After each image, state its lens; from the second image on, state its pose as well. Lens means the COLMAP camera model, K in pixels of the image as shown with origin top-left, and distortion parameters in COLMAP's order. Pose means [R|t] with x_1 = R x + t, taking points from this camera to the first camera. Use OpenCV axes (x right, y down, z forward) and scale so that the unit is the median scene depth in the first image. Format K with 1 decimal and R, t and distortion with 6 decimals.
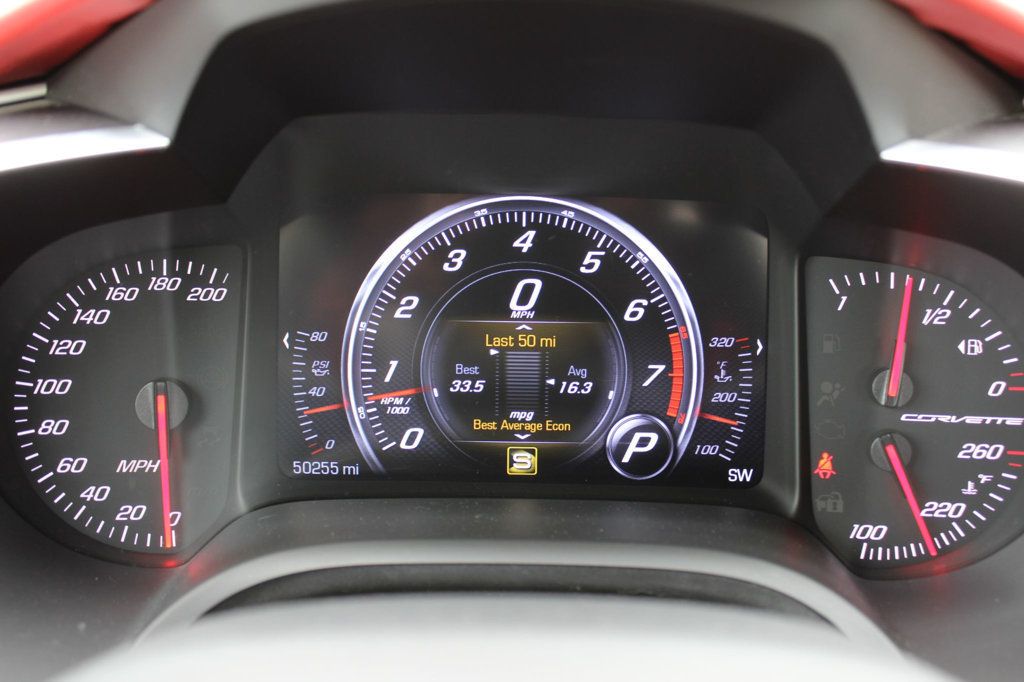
lens RADIAL K [[1090.9, 0, 511.0], [0, 1090.9, 340.3], [0, 0, 1]] dist [-0.081697, 0.000000]
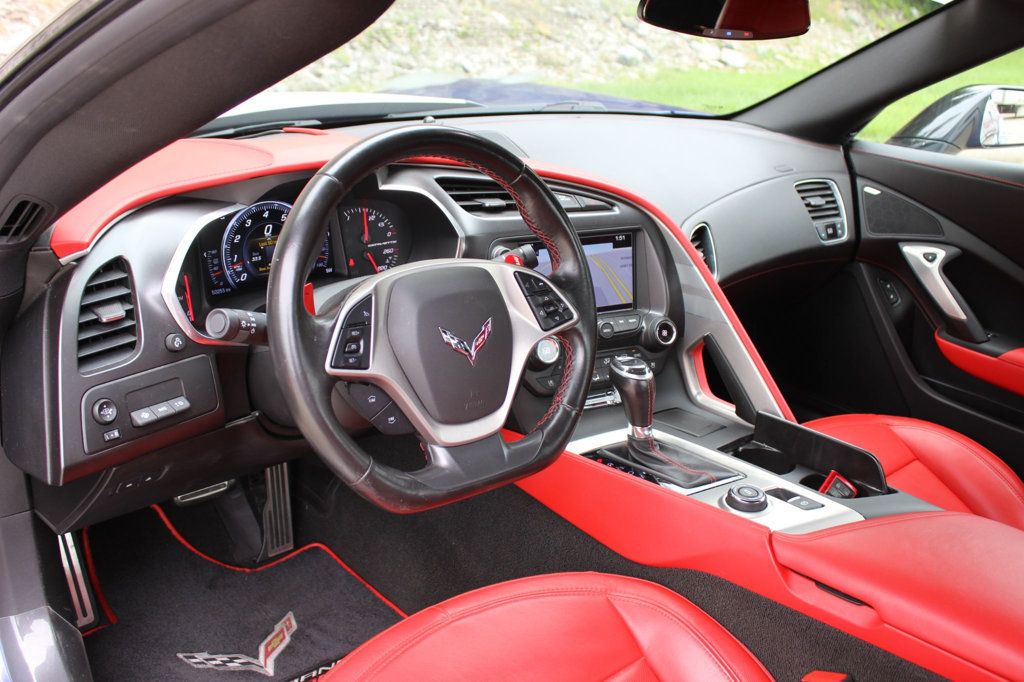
lens RADIAL K [[999.4, 0, 514.0], [0, 999.4, 340.1], [0, 0, 1]] dist [-0.087007, 0.000000]
pose [[0.751532, -0.221930, 0.621246, -1.439450], [0.159691, 0.974908, 0.155089, -0.064136], [-0.640077, -0.017347, 0.768115, -1.937485]]
